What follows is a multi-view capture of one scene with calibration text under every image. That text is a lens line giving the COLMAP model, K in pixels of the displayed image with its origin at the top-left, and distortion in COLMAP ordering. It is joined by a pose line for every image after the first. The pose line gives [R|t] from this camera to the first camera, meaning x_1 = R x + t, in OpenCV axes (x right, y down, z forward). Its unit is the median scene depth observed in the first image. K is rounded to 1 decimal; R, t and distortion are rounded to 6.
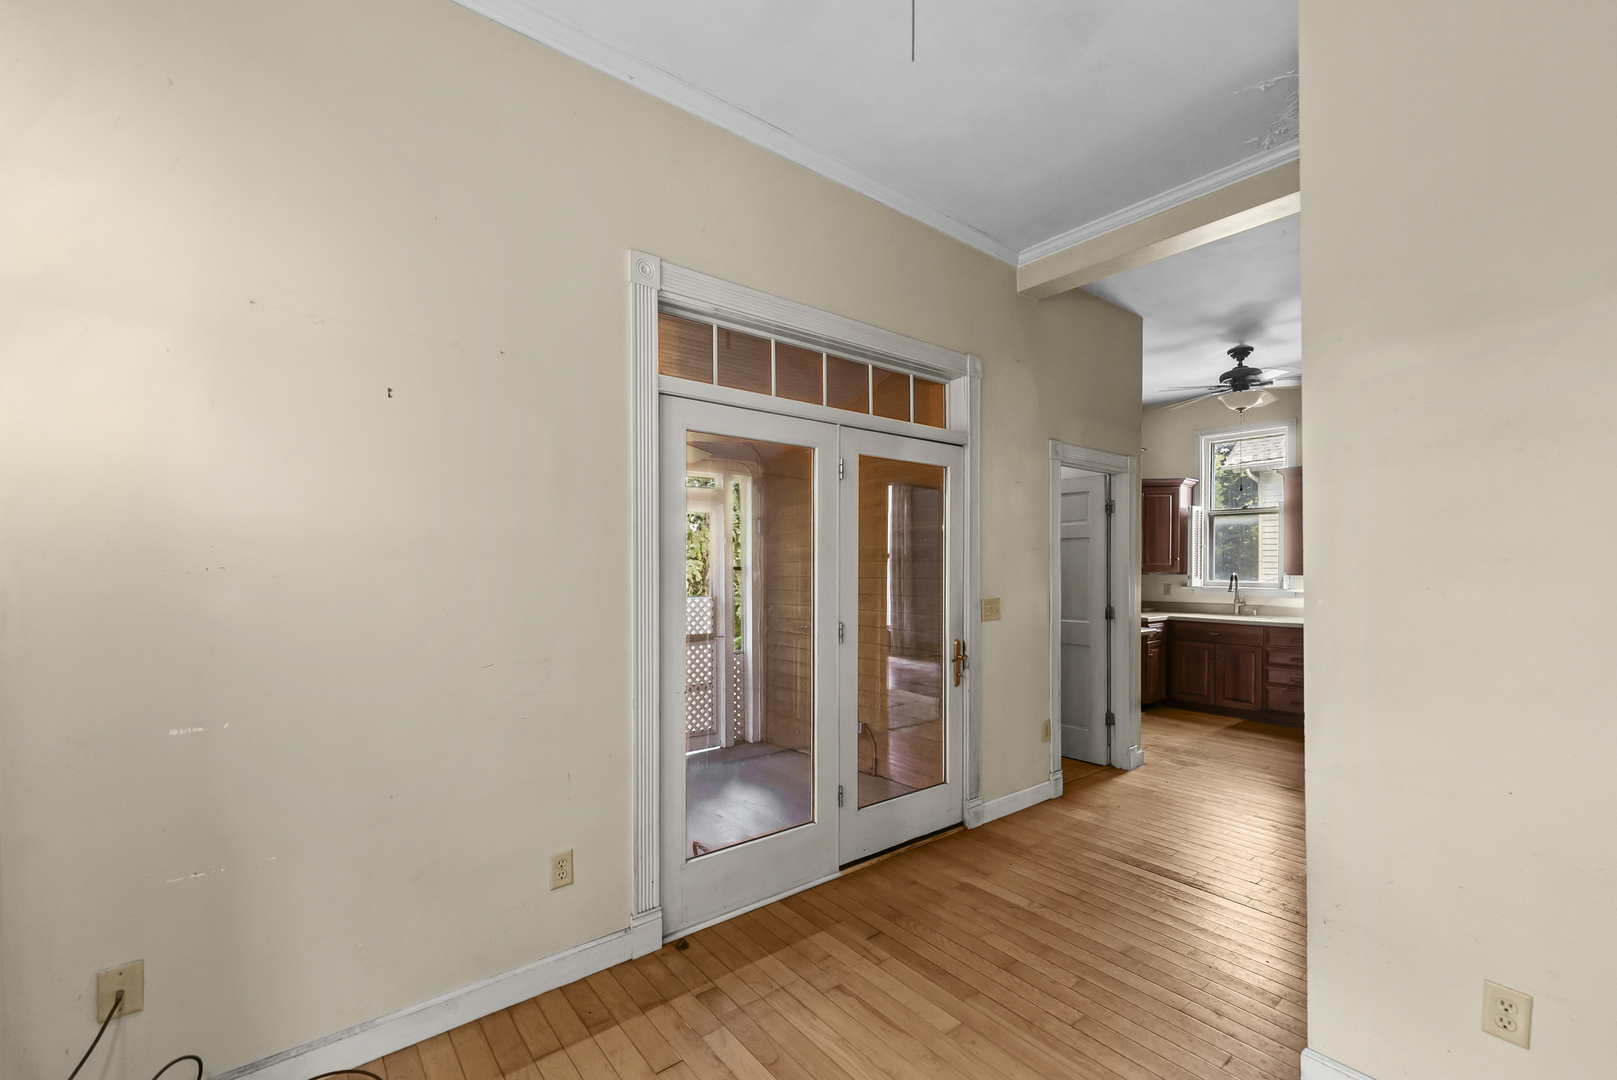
lens RADIAL K [[662.9, 0, 799.5], [0, 662.9, 569.2], [0, 0, 1]] dist [0.002400, -0.000399]
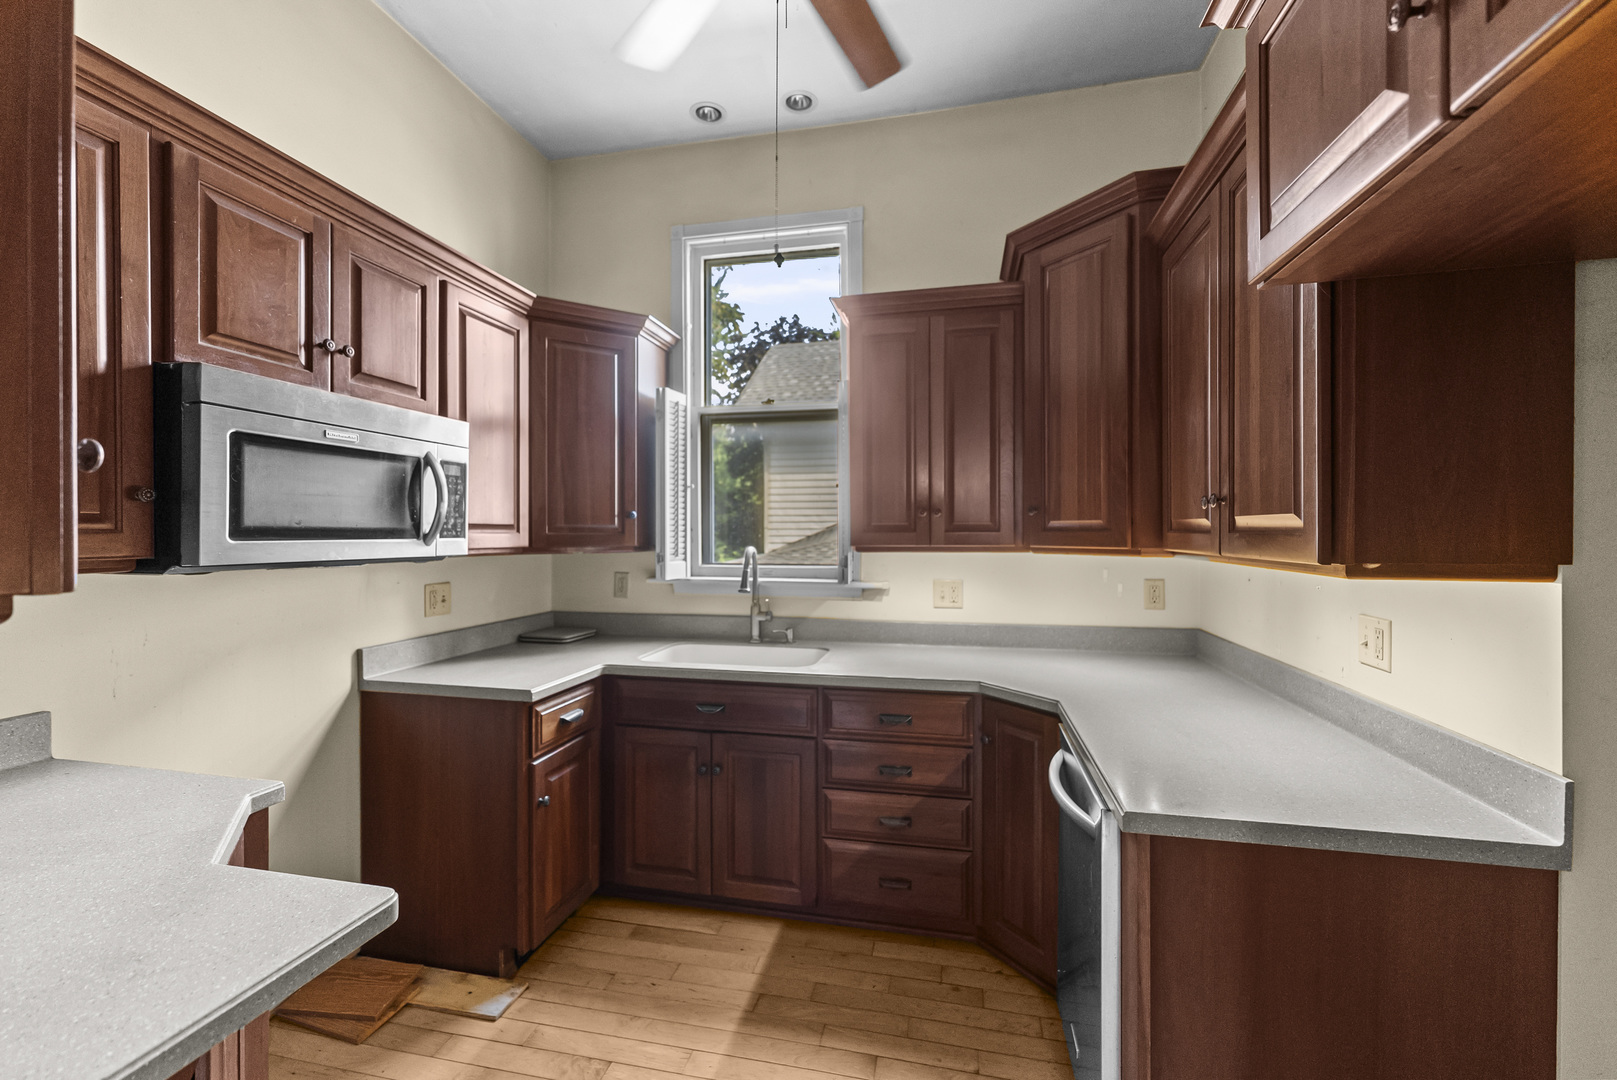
lens RADIAL K [[662.9, 0, 810.2], [0, 662.9, 538.9], [0, 0, 1]] dist [0.002400, -0.000399]
pose [[0.771315, -0.008106, 0.636401, 0.404449], [0.007707, 0.999965, 0.003396, -0.000634], [-0.636406, 0.002285, 0.771351, 0.632889]]
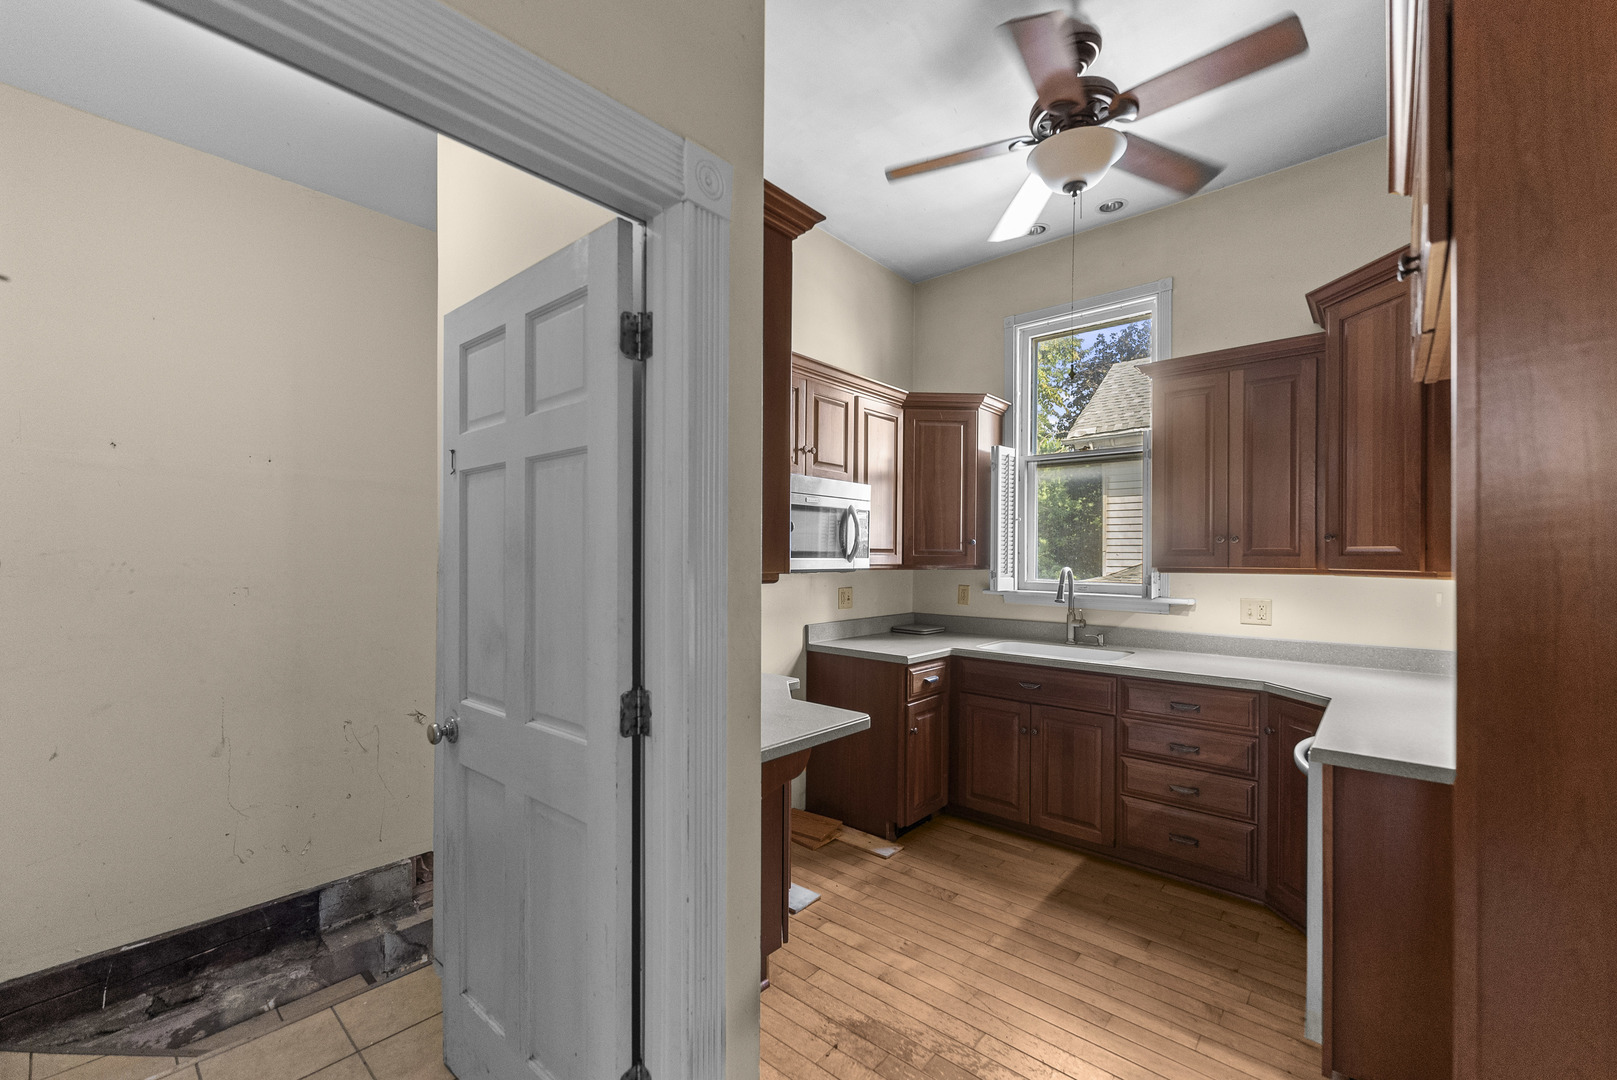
lens RADIAL K [[662.9, 0, 800.8], [0, 662.9, 556.8], [0, 0, 1]] dist [0.002400, -0.000399]
pose [[0.983776, 0.002982, 0.179374, 0.338390], [-0.002014, 0.999982, -0.005577, 0.000837], [-0.179387, 0.005125, 0.983765, 0.496888]]
